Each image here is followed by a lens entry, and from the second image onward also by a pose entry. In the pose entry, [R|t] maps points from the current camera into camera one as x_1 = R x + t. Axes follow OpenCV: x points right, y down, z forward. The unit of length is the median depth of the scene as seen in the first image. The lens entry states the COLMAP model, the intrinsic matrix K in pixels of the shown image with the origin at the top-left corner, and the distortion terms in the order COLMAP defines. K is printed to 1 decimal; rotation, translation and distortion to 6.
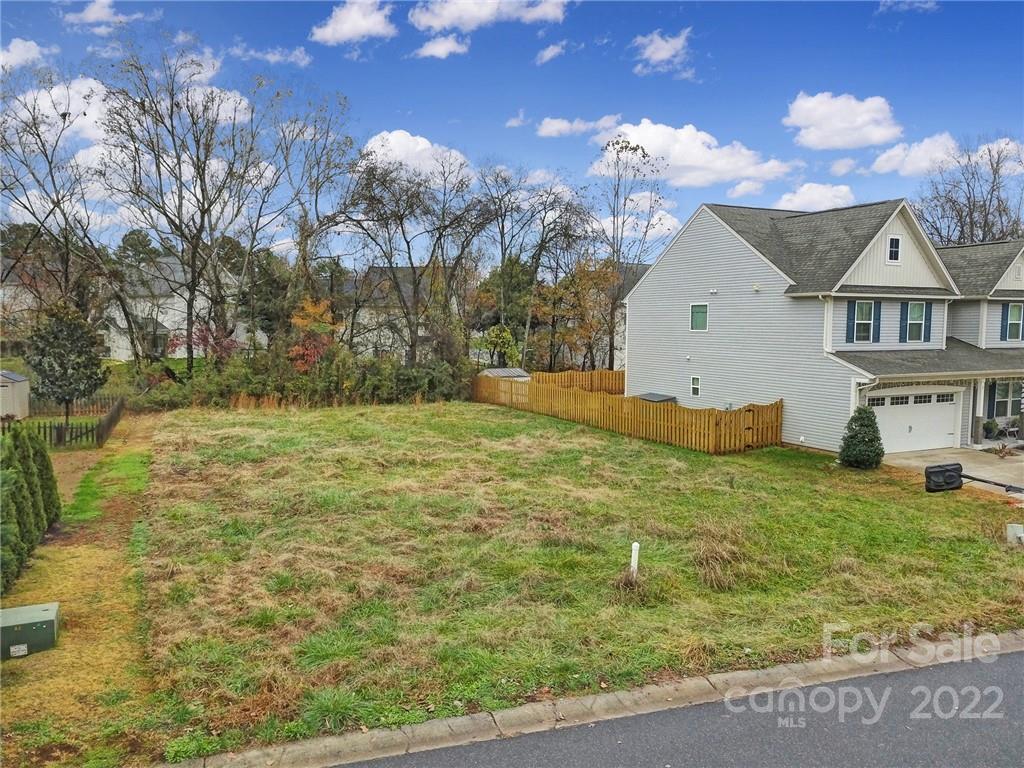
lens RADIAL K [[781.5, 0, 504.3], [0, 781.5, 388.1], [0, 0, 1]] dist [0.009095, -0.001752]
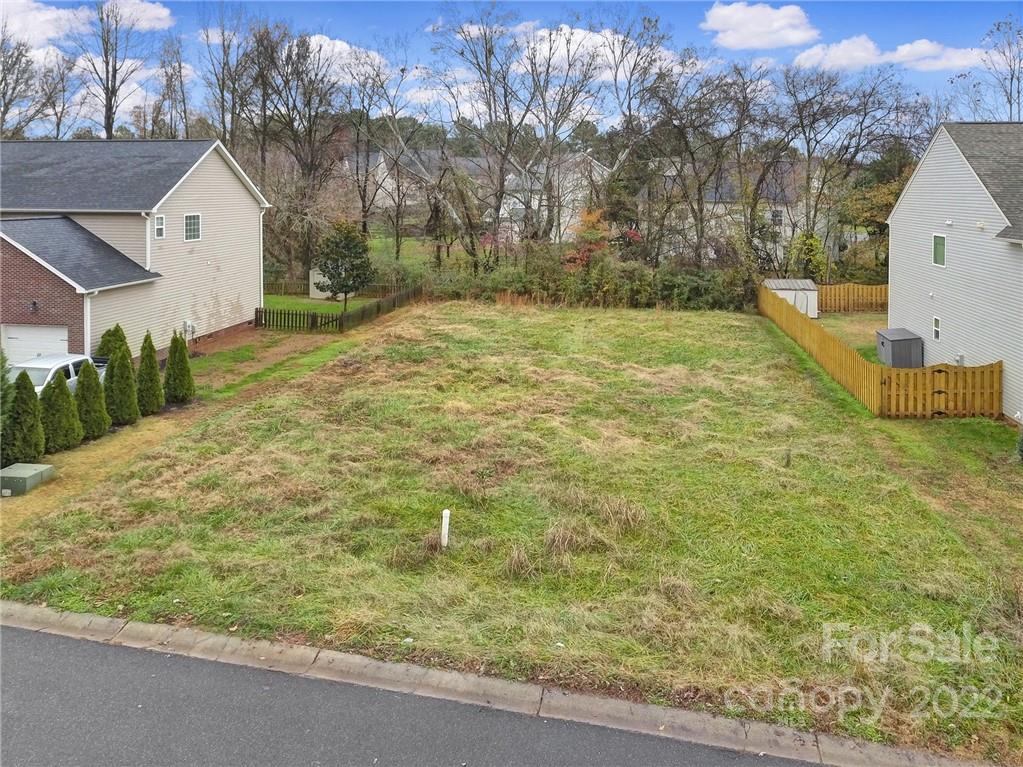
lens RADIAL K [[804.2, 0, 505.2], [0, 804.2, 380.9], [0, 0, 1]] dist [-0.001147, 0.009628]
pose [[0.835307, 0.124240, -0.535561, 0.376577], [-0.047255, 0.986751, 0.155205, -0.060280], [0.547749, -0.104336, 0.830112, 0.111296]]
